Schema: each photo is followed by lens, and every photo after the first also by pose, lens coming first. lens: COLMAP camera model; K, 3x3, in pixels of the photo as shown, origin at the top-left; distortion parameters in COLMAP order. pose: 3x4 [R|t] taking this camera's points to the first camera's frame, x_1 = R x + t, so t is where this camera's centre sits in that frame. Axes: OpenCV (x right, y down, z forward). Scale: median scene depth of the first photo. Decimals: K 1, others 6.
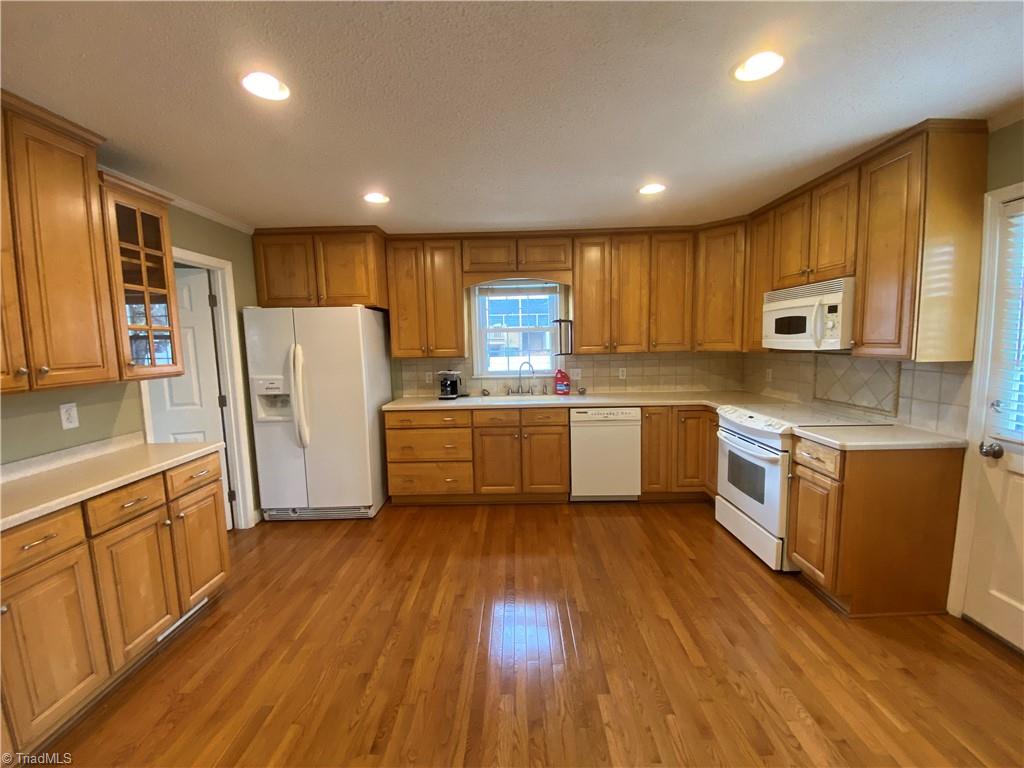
lens RADIAL K [[422.8, 0, 517.0], [0, 422.8, 385.1], [0, 0, 1]] dist [0.008487, -0.014152]
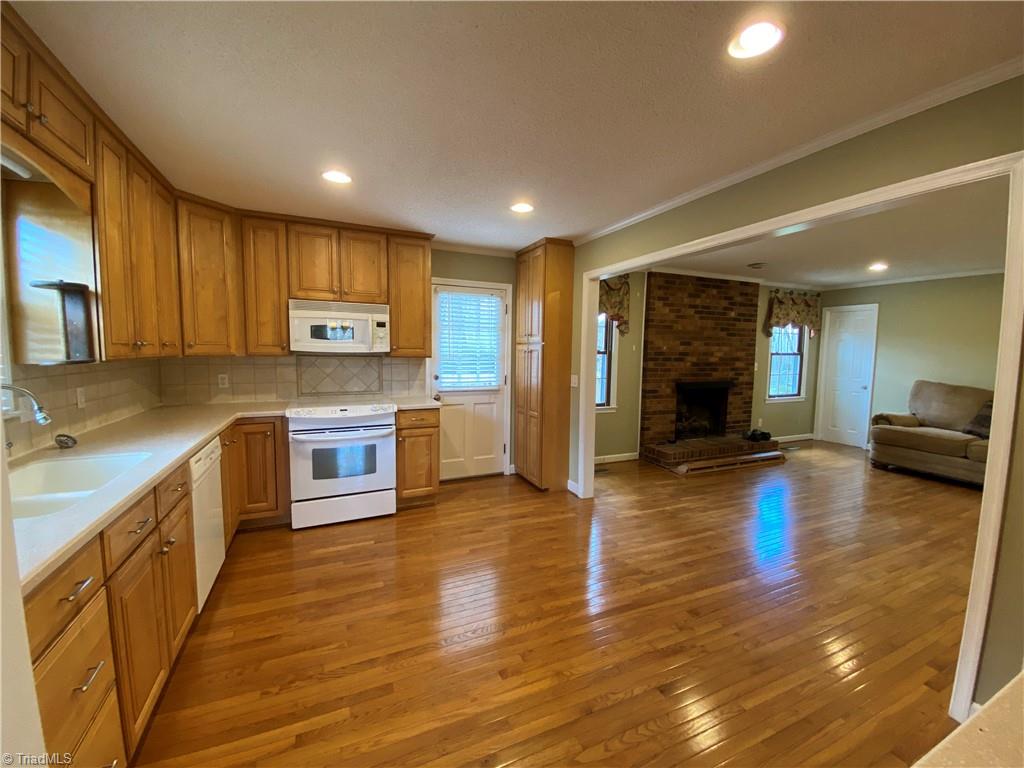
lens RADIAL K [[422.8, 0, 501.0], [0, 422.8, 384.4], [0, 0, 1]] dist [0.008487, -0.014152]
pose [[-0.414568, -0.056342, 0.908273, -0.763779], [0.091076, 0.990502, 0.103013, -0.084139], [-0.905449, 0.125428, -0.405499, 1.210192]]
